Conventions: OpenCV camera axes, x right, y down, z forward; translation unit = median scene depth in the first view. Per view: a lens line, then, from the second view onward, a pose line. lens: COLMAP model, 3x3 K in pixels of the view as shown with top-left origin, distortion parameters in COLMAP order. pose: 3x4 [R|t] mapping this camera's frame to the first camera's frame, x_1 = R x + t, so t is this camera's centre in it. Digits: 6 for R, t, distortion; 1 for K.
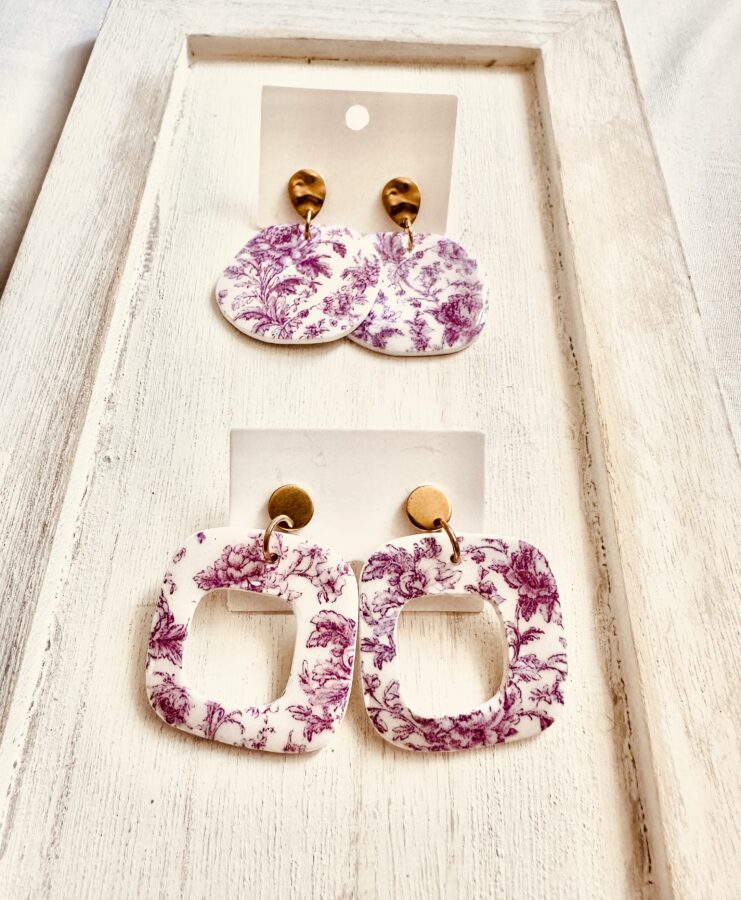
lens RADIAL K [[697.6, 0, 324.6], [0, 697.6, 384.0], [0, 0, 1]] dist [-0.012720, 0.006501]
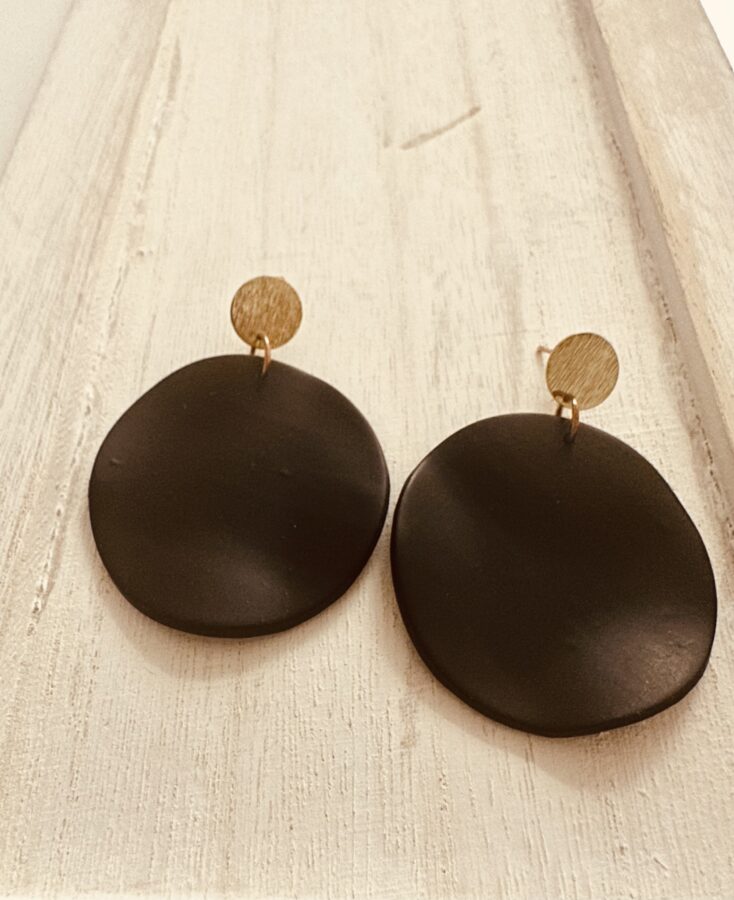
lens RADIAL K [[741.8, 0, 316.5], [0, 741.8, 384.1], [0, 0, 1]] dist [-0.009248, -0.006886]
pose [[0.999152, -0.038124, -0.015539, -0.062439], [0.037095, 0.997395, -0.061857, 0.383068], [0.017857, 0.061228, 0.997964, -0.008638]]
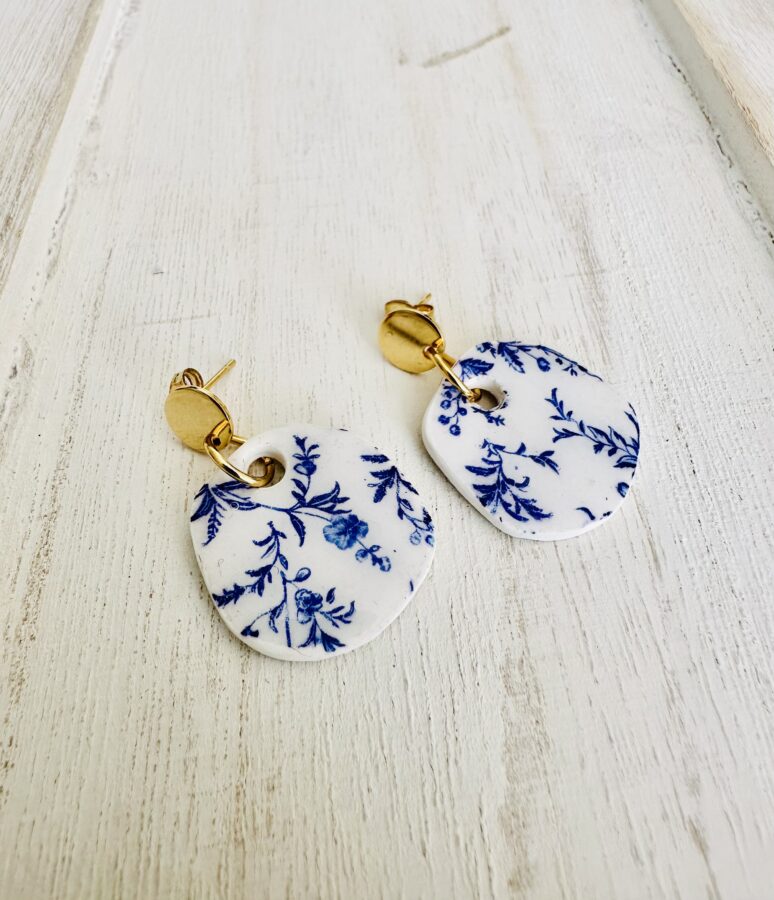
lens RADIAL K [[741.4, 0, 315.1], [0, 741.4, 349.9], [0, 0, 1]] dist [-0.017274, 0.006987]
pose [[0.998102, -0.036340, 0.049727, -0.130790], [0.042481, 0.990787, -0.128592, 0.424255], [-0.044596, 0.130460, 0.990450, 0.255571]]
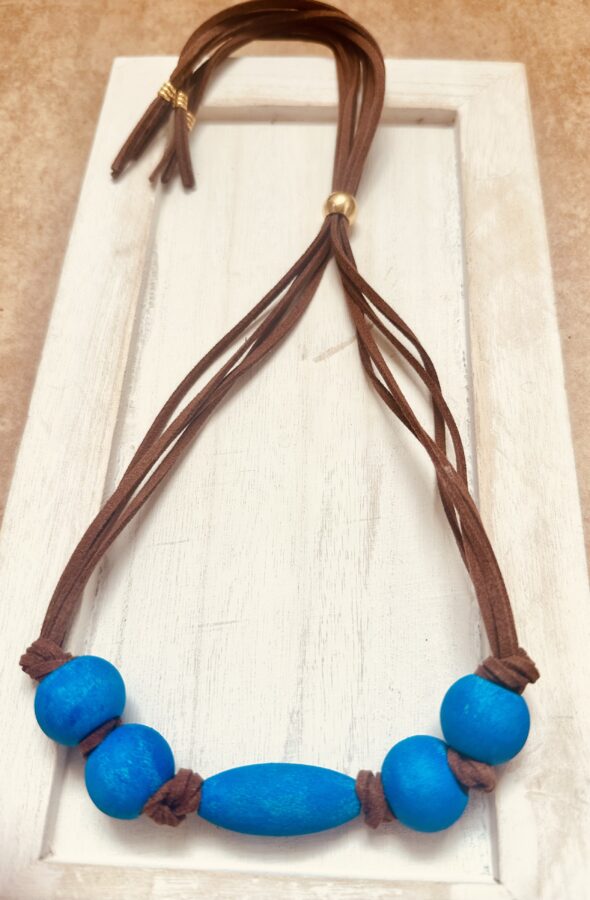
lens RADIAL K [[661.1, 0, 305.5], [0, 661.1, 448.0], [0, 0, 1]] dist [0.089881, -0.209737]
pose [[0.999566, -0.019312, -0.022255, 0.080835], [0.021875, 0.992364, 0.121391, -0.052853], [0.019741, -0.121825, 0.992355, -0.374951]]
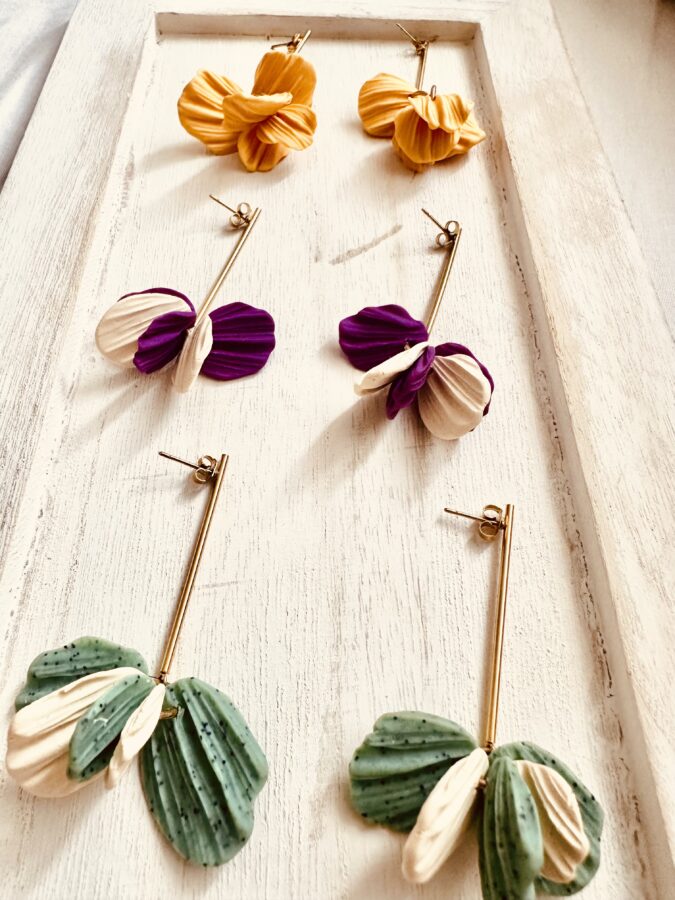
lens RADIAL K [[636.6, 0, 288.0], [0, 636.6, 427.5], [0, 0, 1]] dist [-0.008856, 0.000706]
pose [[0.999594, -0.016972, 0.022888, -0.037374], [0.017198, 0.999805, -0.009693, 0.240889], [-0.022719, 0.010082, 0.999691, 0.018719]]
